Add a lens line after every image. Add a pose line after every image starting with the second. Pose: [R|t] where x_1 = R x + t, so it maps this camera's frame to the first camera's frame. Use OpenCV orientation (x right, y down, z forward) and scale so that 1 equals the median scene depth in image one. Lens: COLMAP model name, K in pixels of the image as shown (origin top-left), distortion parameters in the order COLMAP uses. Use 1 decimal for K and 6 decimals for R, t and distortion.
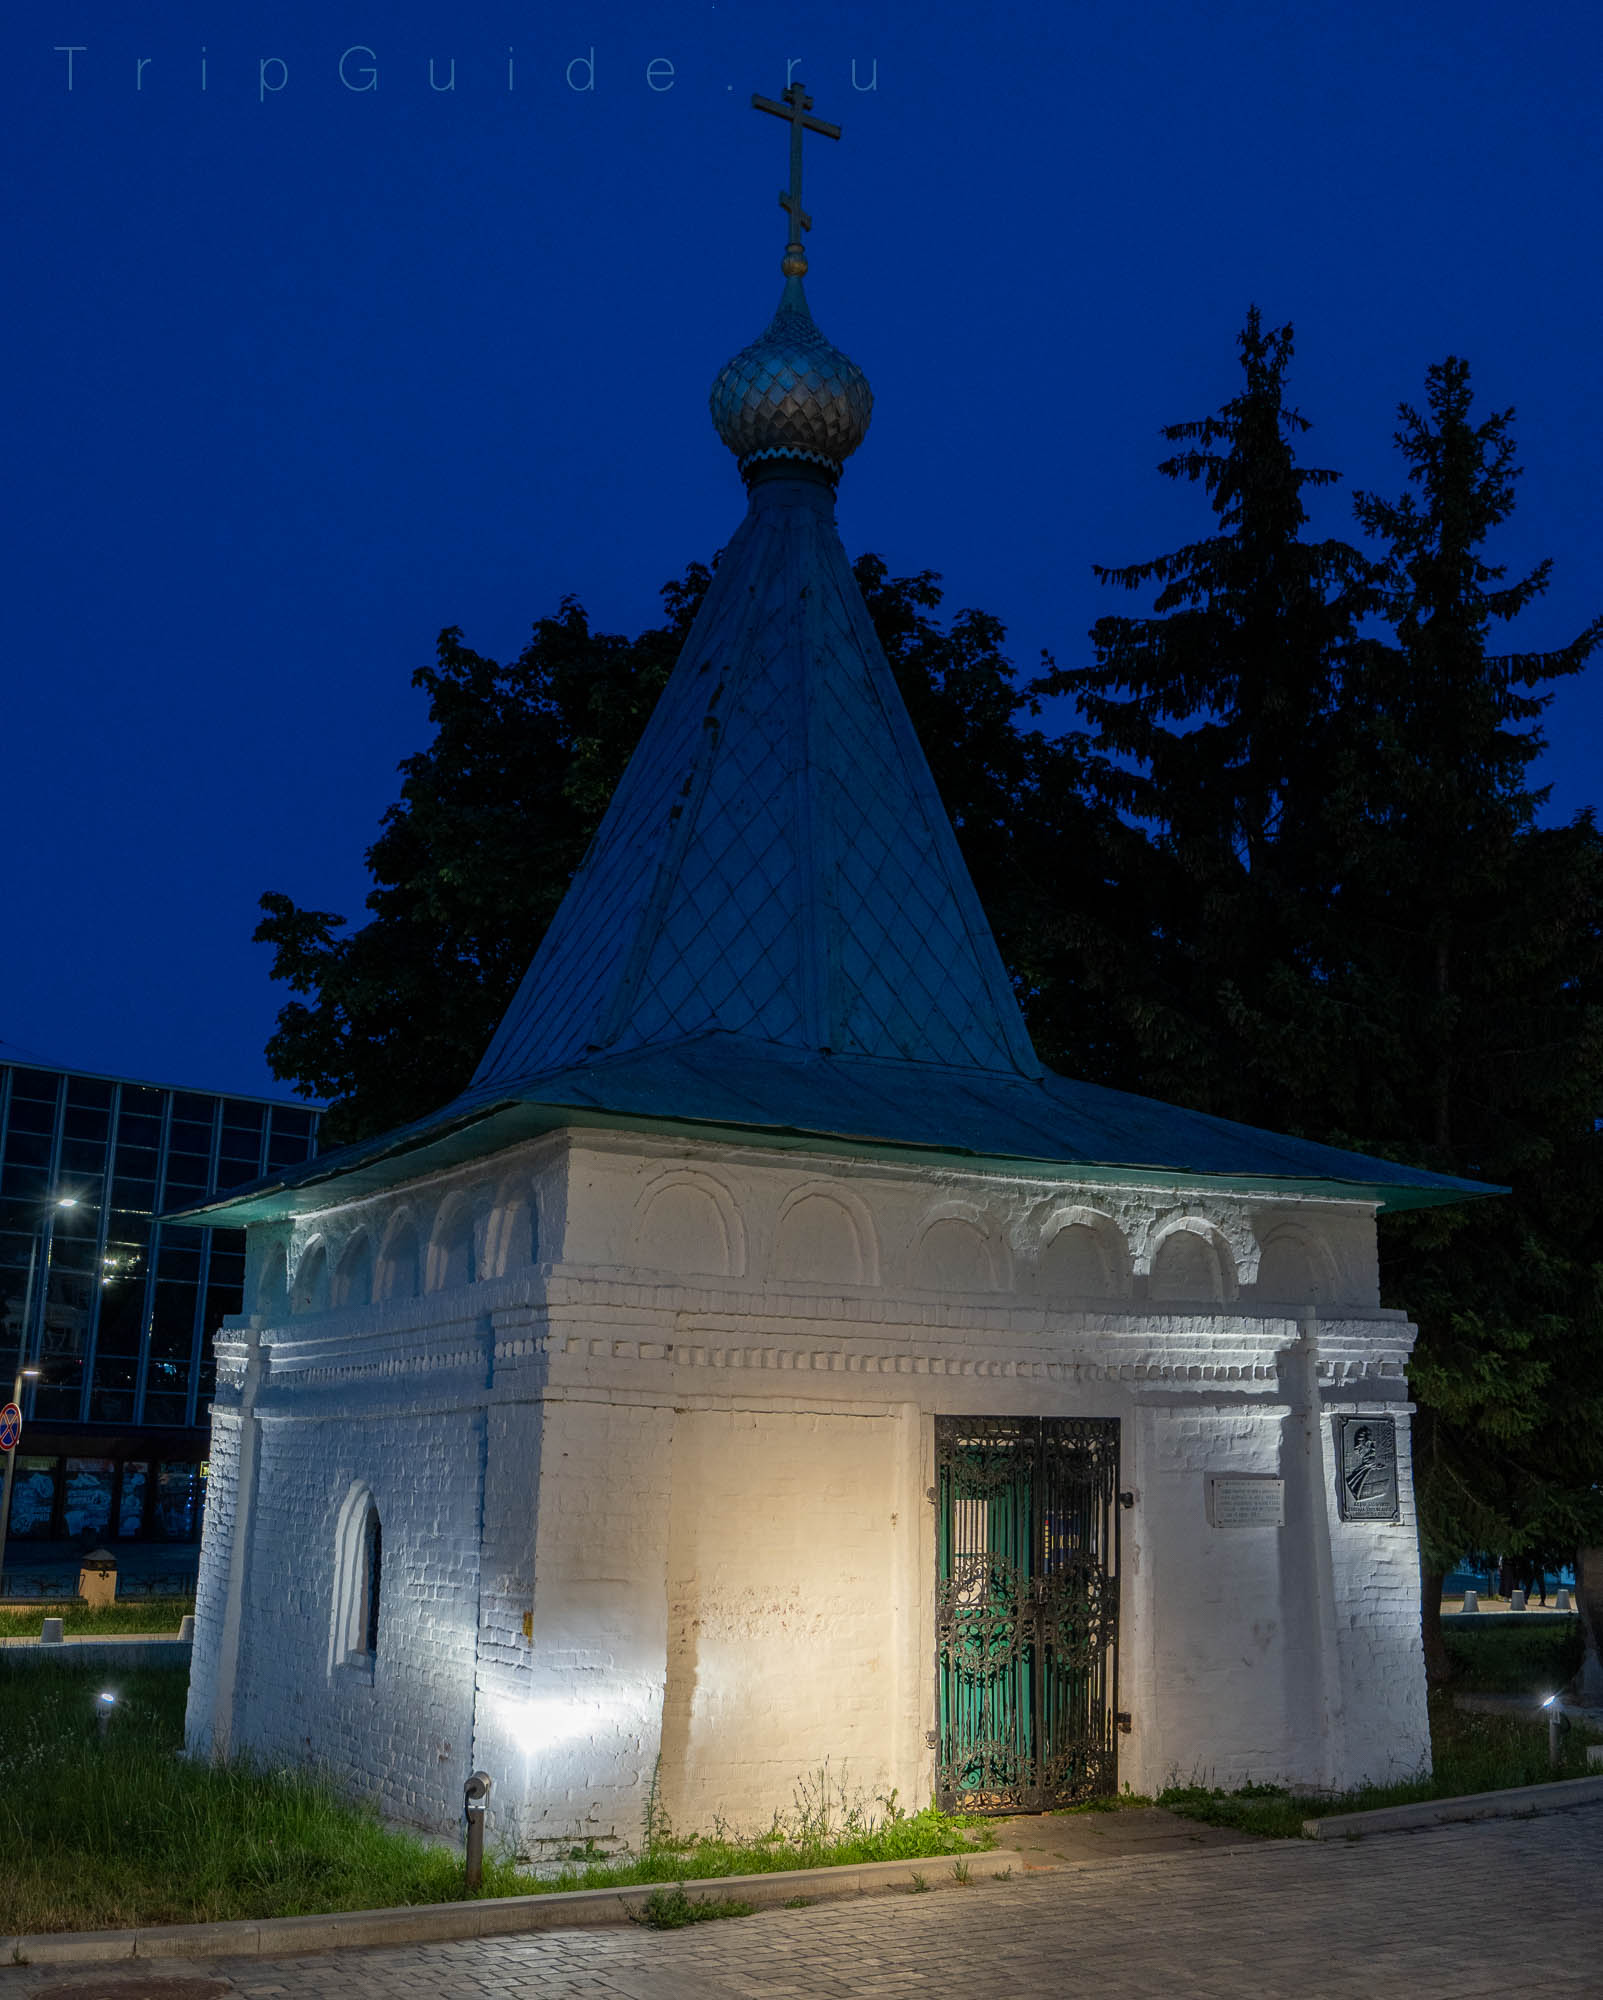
lens RADIAL K [[1998.1, 0, 803.8], [0, 1998.1, 1102.1], [0, 0, 1]] dist [0.007729, -0.003274]
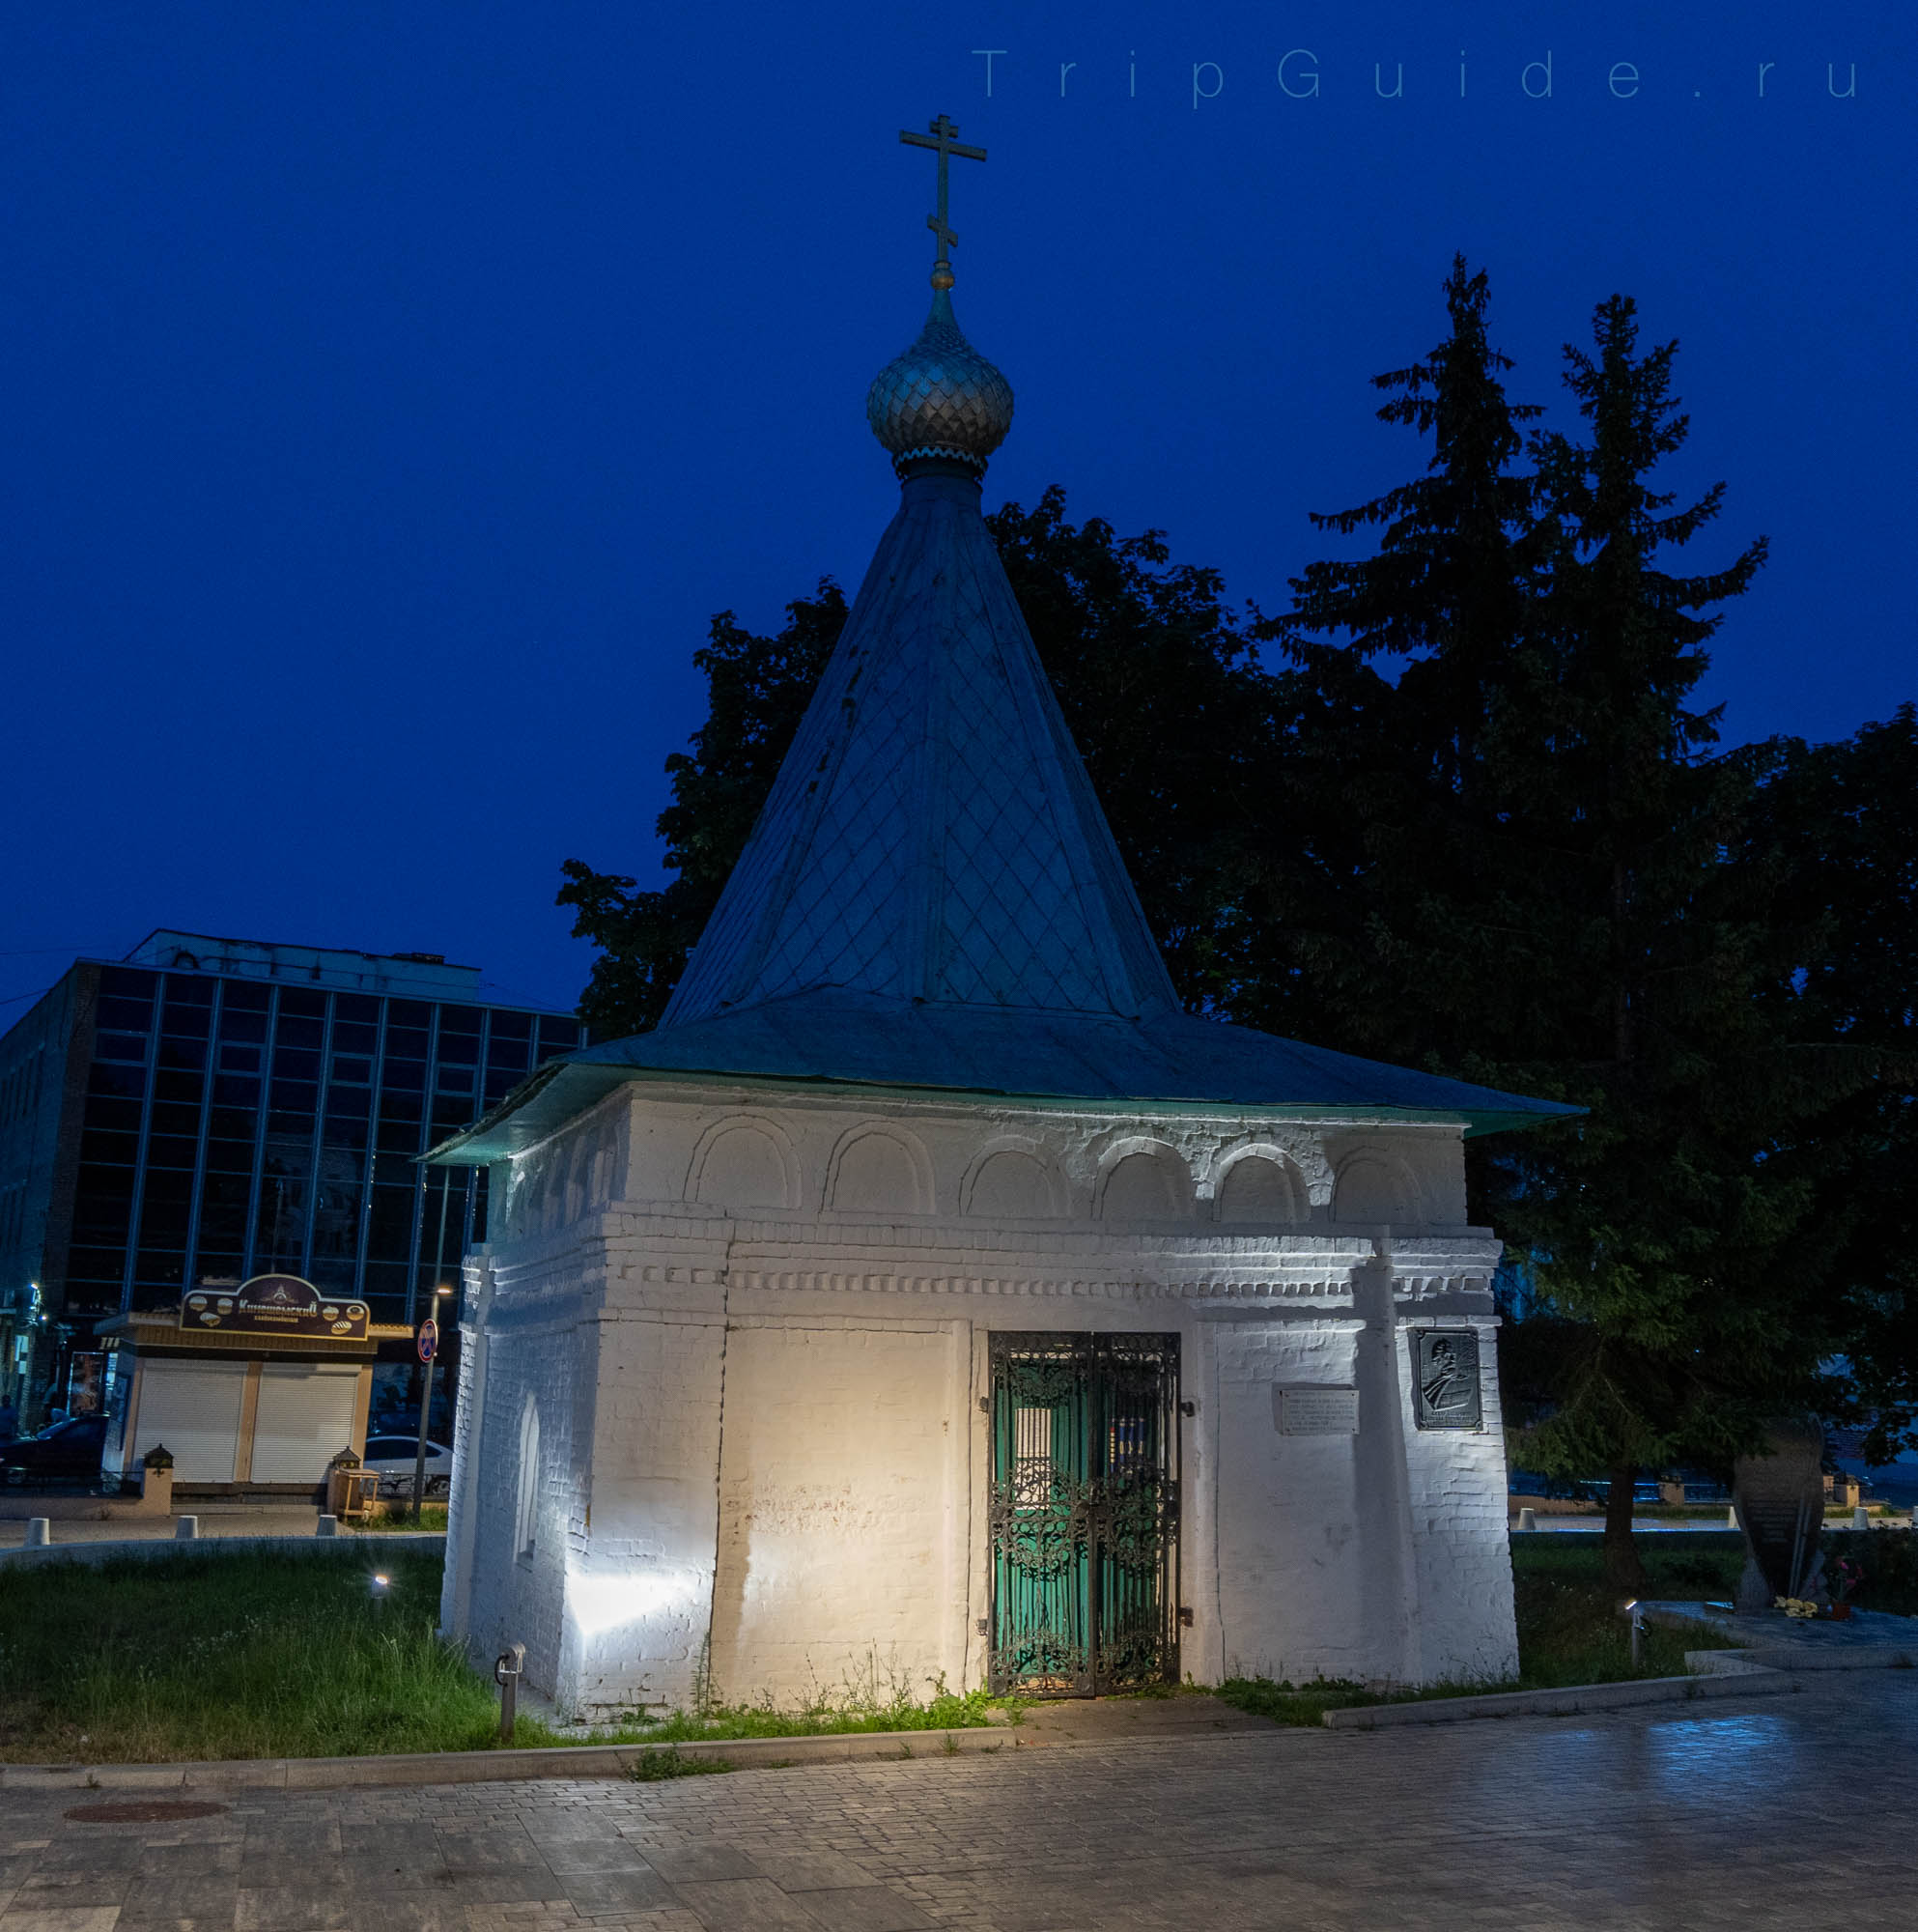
lens RADIAL K [[1960.1, 0, 959.0], [0, 1960.1, 966.0], [0, 0, 1]] dist [-0.002029, 0.023088]
pose [[0.984863, -0.035887, -0.169577, 0.213076], [0.031481, 0.999095, -0.028598, -0.012481], [0.170450, 0.022826, 0.985102, -0.063828]]
